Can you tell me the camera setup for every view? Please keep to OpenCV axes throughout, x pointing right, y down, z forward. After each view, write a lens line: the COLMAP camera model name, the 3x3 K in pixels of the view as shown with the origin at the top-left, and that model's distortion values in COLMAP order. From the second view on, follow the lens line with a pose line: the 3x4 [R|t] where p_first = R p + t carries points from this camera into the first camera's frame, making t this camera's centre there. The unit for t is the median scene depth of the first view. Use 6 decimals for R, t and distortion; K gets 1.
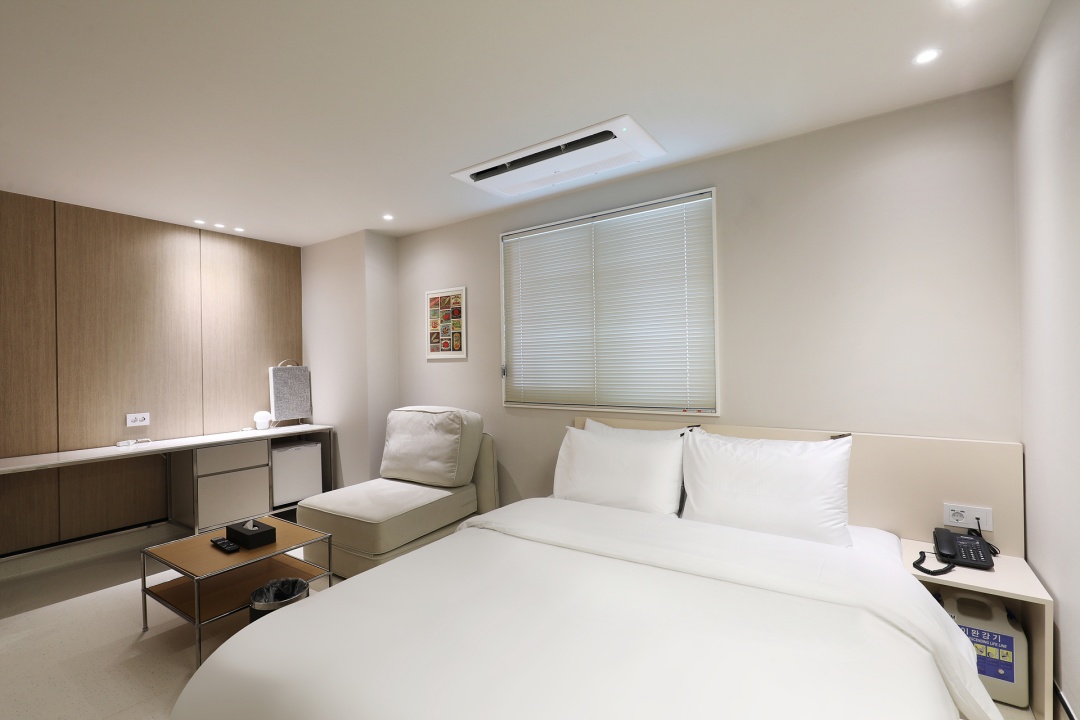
lens RADIAL K [[489.2, 0, 538.1], [0, 489.2, 364.6], [0, 0, 1]] dist [-0.000949, -0.000232]
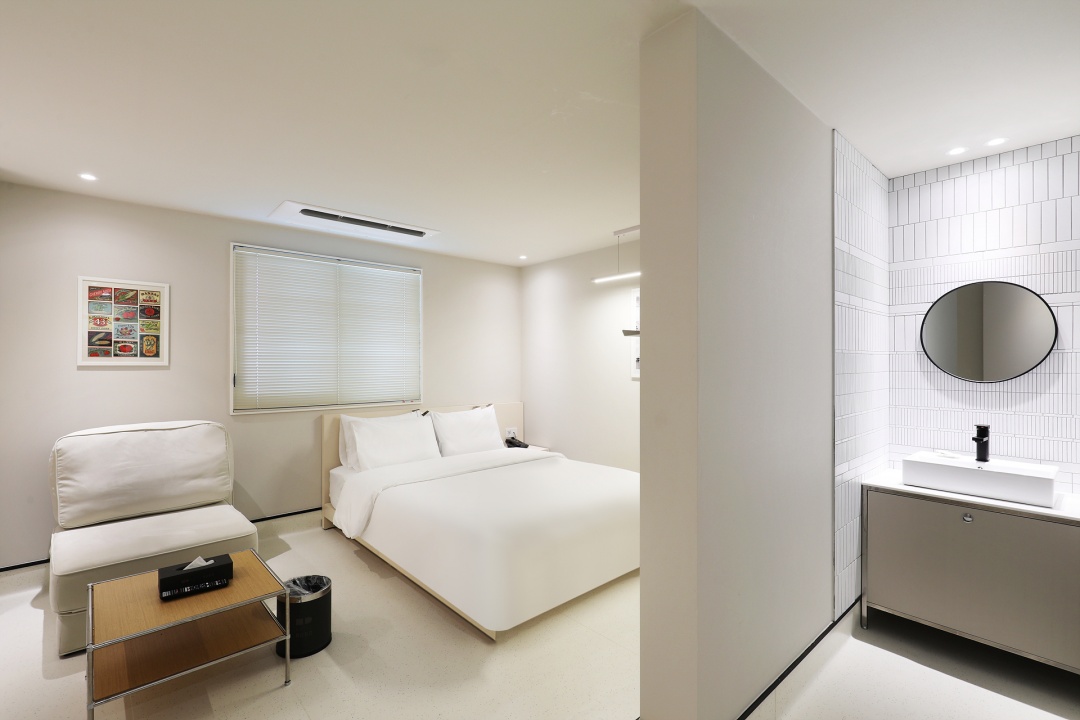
lens RADIAL K [[485.5, 0, 540.0], [0, 485.5, 360.0], [0, 0, 1]] dist [-0.000323, -0.000364]
pose [[0.232120, 0.017152, 0.972536, -0.896798], [-0.011678, 0.999822, -0.014846, -0.019562], [-0.972617, -0.007912, 0.232278, 0.155131]]
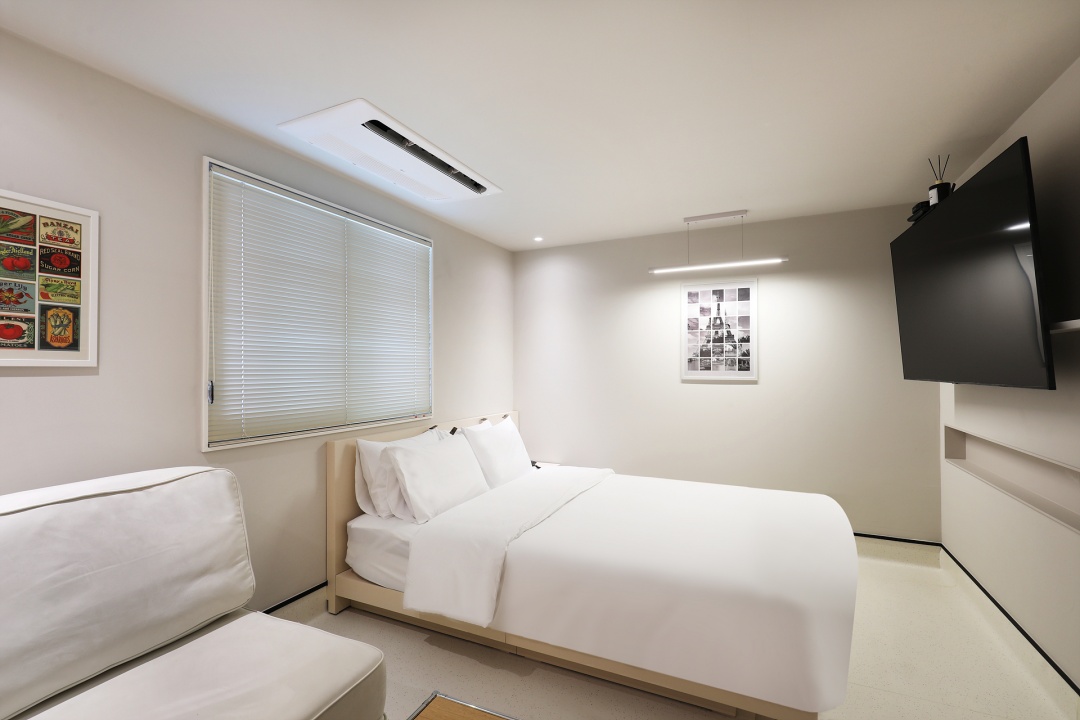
lens RADIAL K [[485.5, 0, 540.0], [0, 485.5, 360.0], [0, 0, 1]] dist [-0.000323, -0.000364]
pose [[-0.166863, 0.027402, 0.985599, -0.712976], [-0.003740, 0.999589, -0.028424, -0.008863], [-0.985973, -0.008429, -0.166692, 0.705673]]
